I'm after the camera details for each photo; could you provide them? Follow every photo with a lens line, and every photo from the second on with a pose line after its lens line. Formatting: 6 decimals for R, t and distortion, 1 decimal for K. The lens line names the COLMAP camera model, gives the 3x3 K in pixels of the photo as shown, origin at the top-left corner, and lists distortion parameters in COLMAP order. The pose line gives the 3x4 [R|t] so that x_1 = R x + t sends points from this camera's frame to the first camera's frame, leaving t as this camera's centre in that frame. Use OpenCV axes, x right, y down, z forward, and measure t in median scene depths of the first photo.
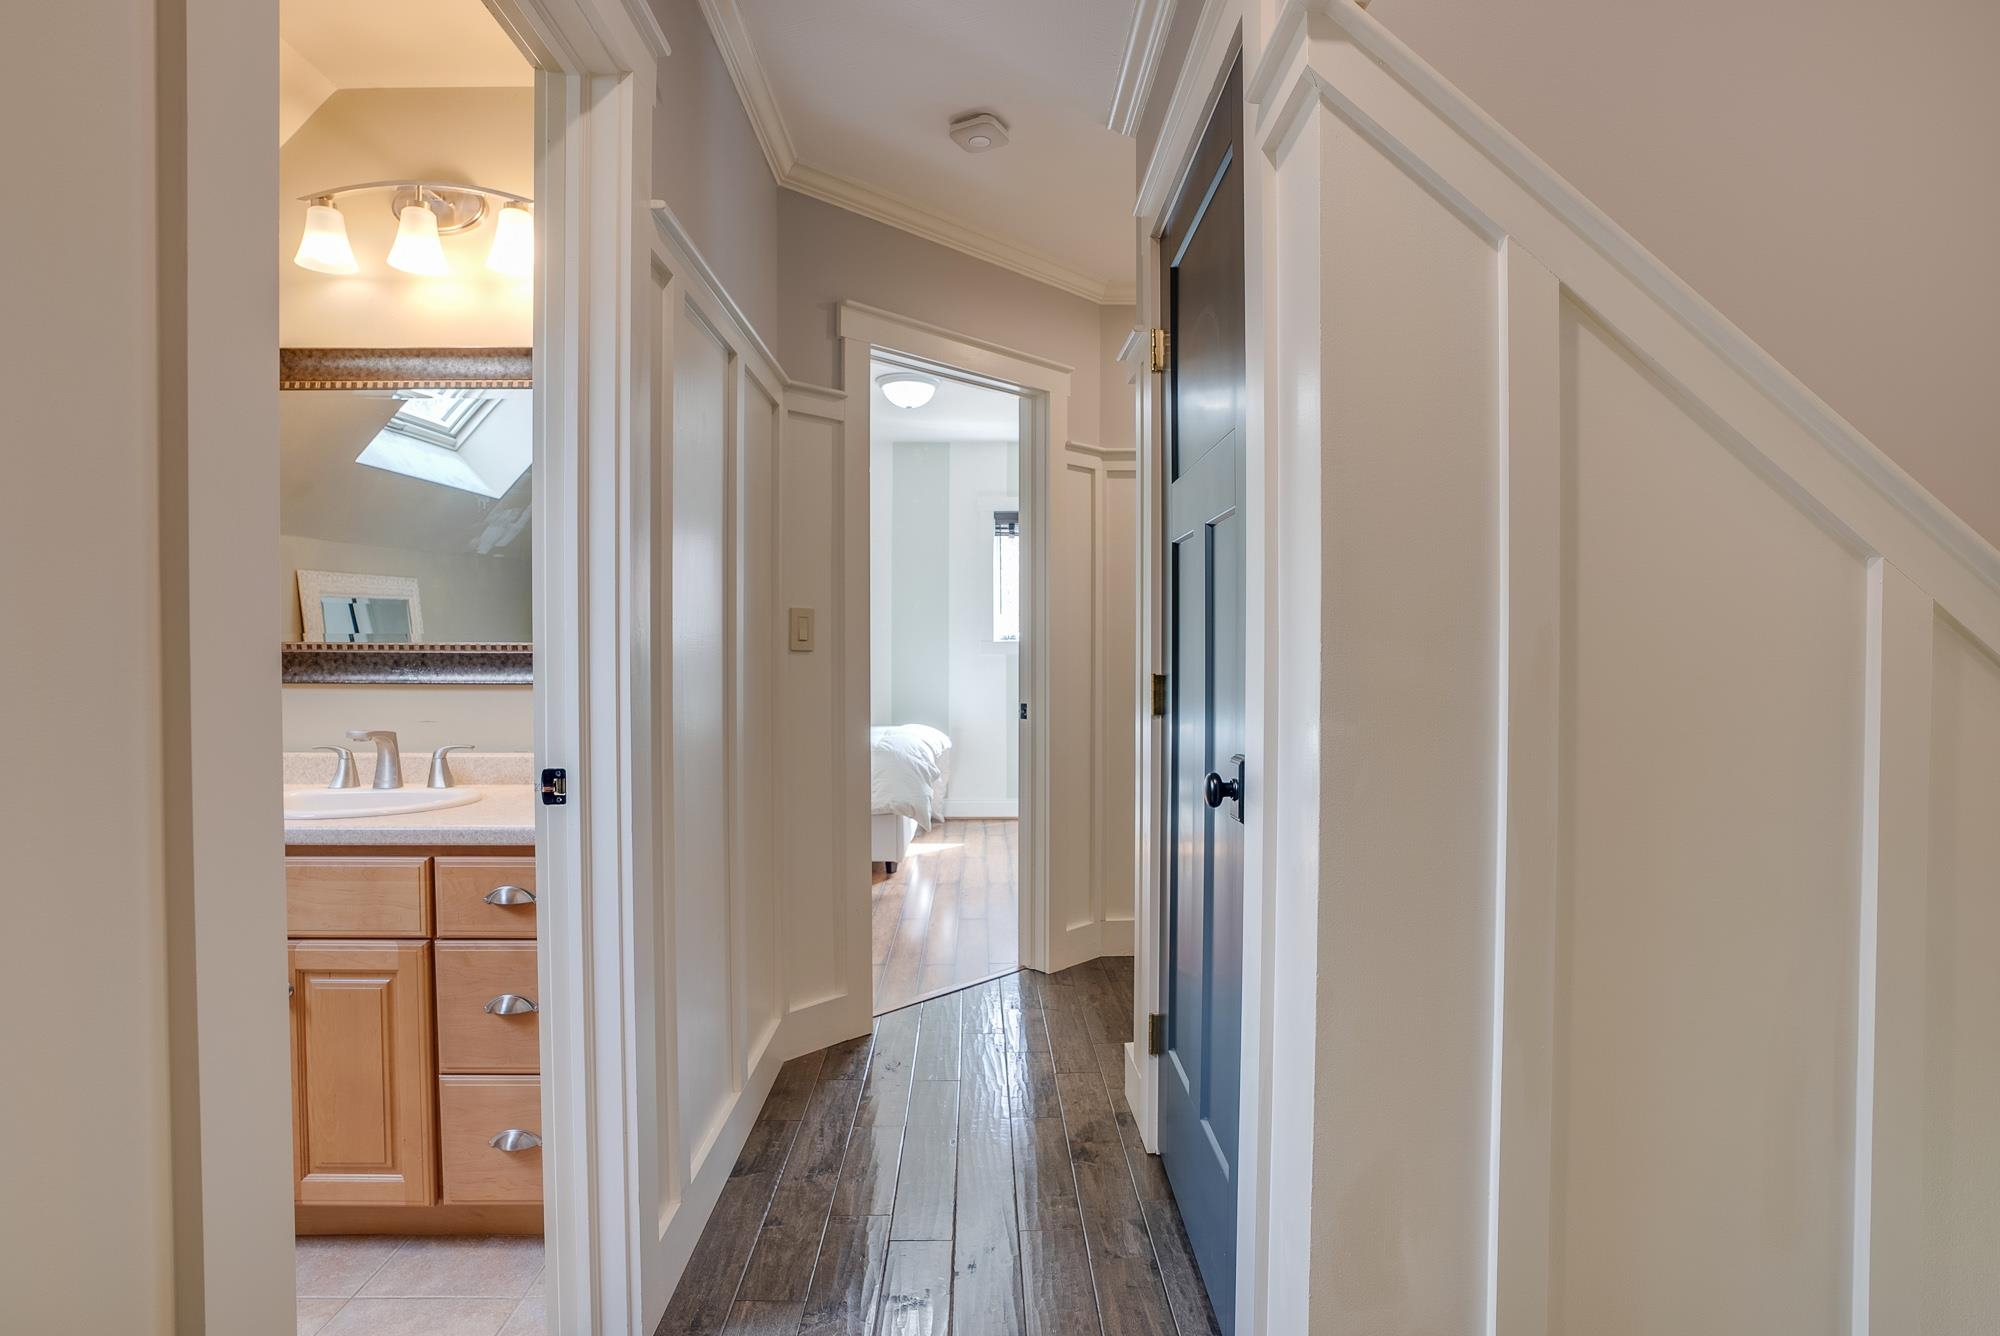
lens RADIAL K [[937.5, 0, 1004.7], [0, 937.5, 654.9], [0, 0, 1]] dist [-0.076876, 0.031598]
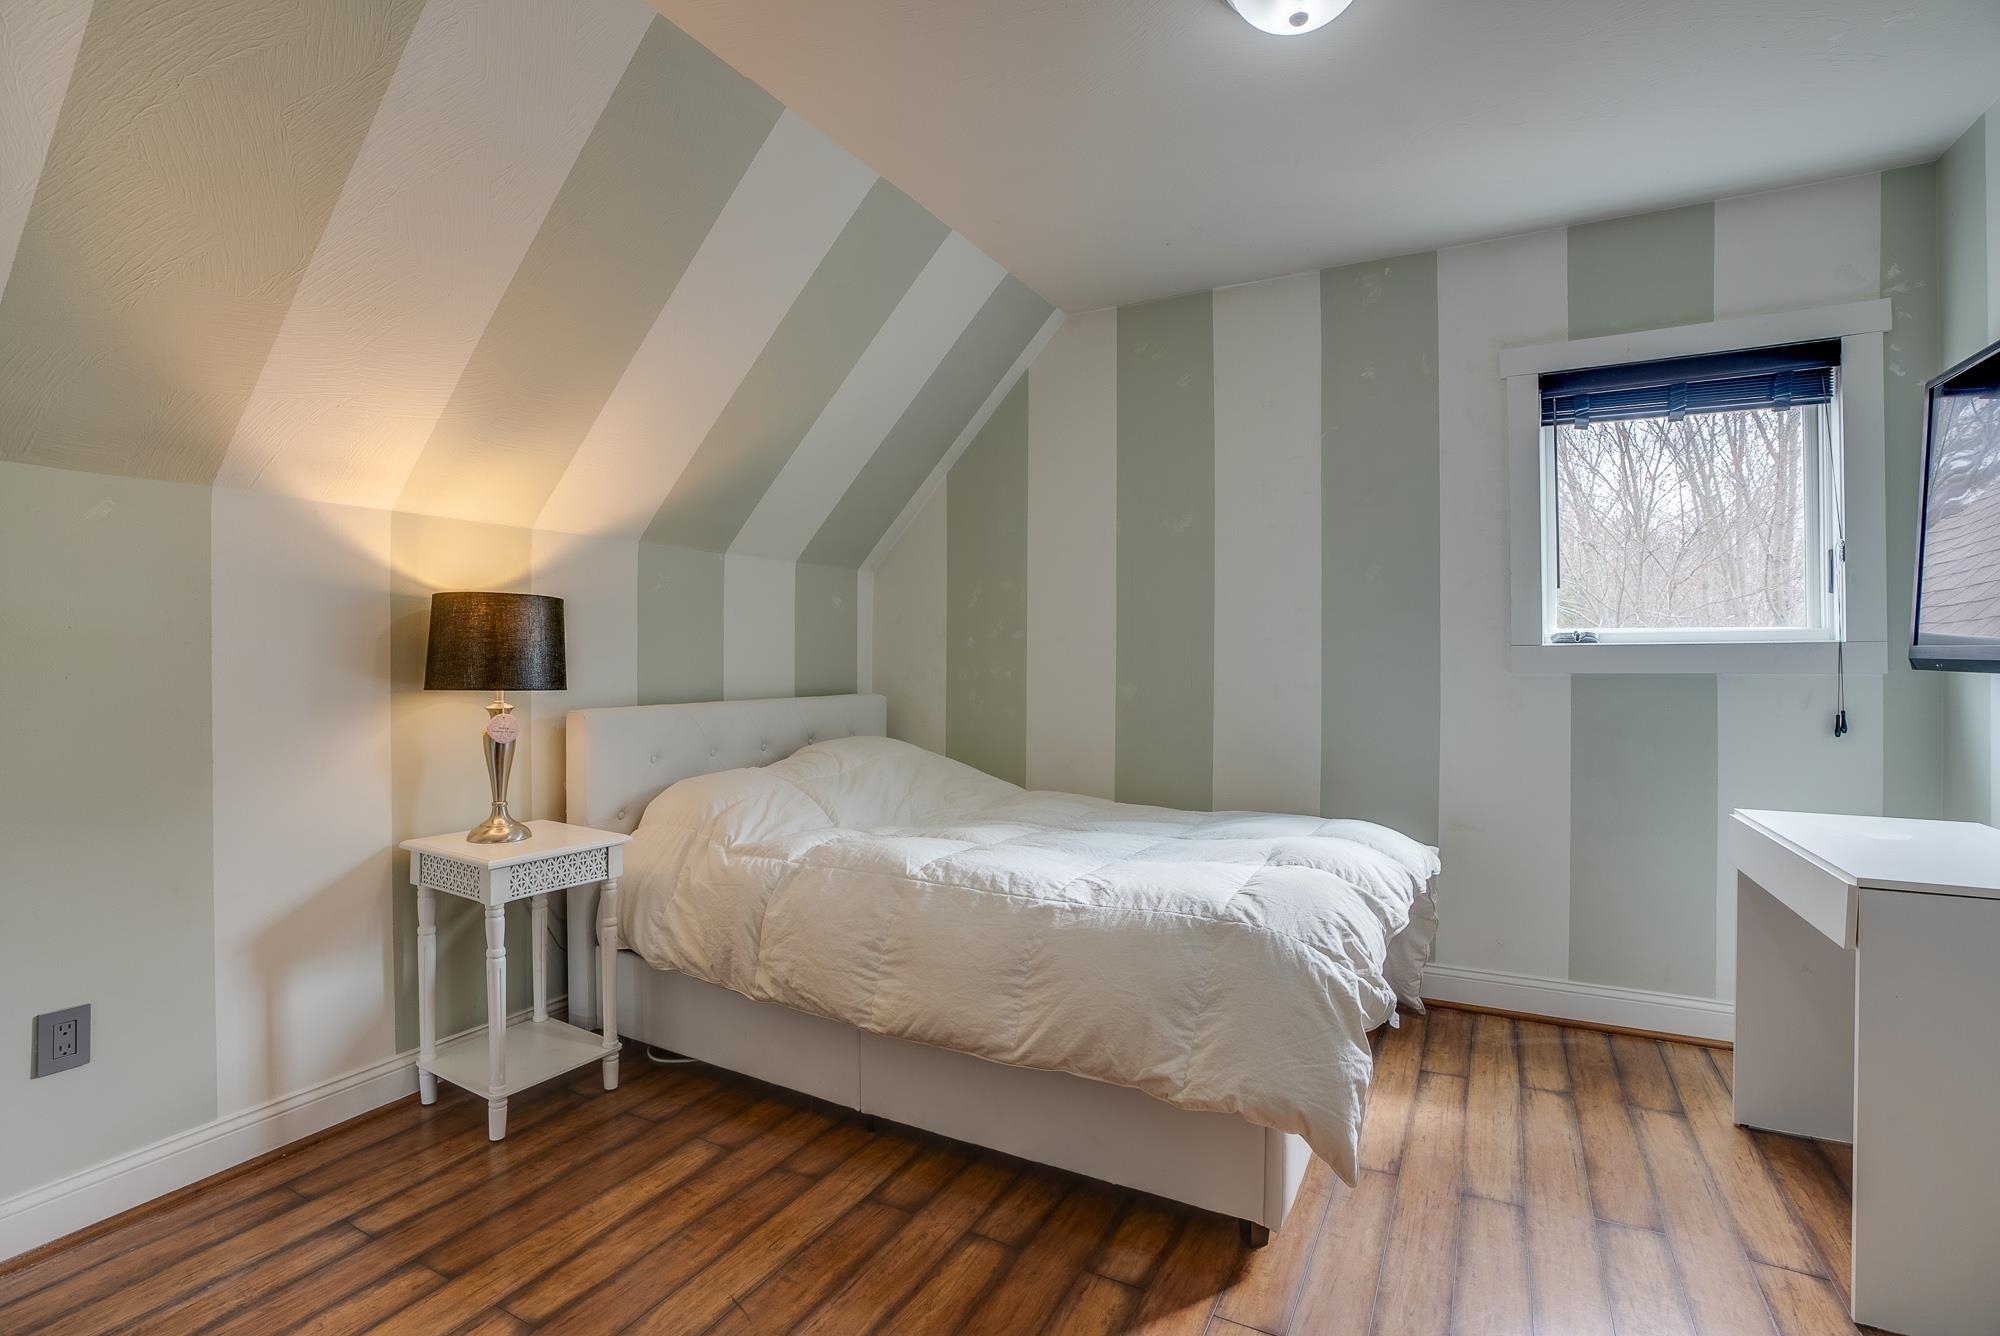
lens RADIAL K [[937.5, 0, 1004.7], [0, 937.5, 654.9], [0, 0, 1]] dist [-0.076876, 0.031598]
pose [[0.868733, -0.000484, -0.495280, -0.019795], [-0.003604, 0.999967, -0.007299, -0.004801], [0.495267, 0.008125, 0.868703, 0.498564]]
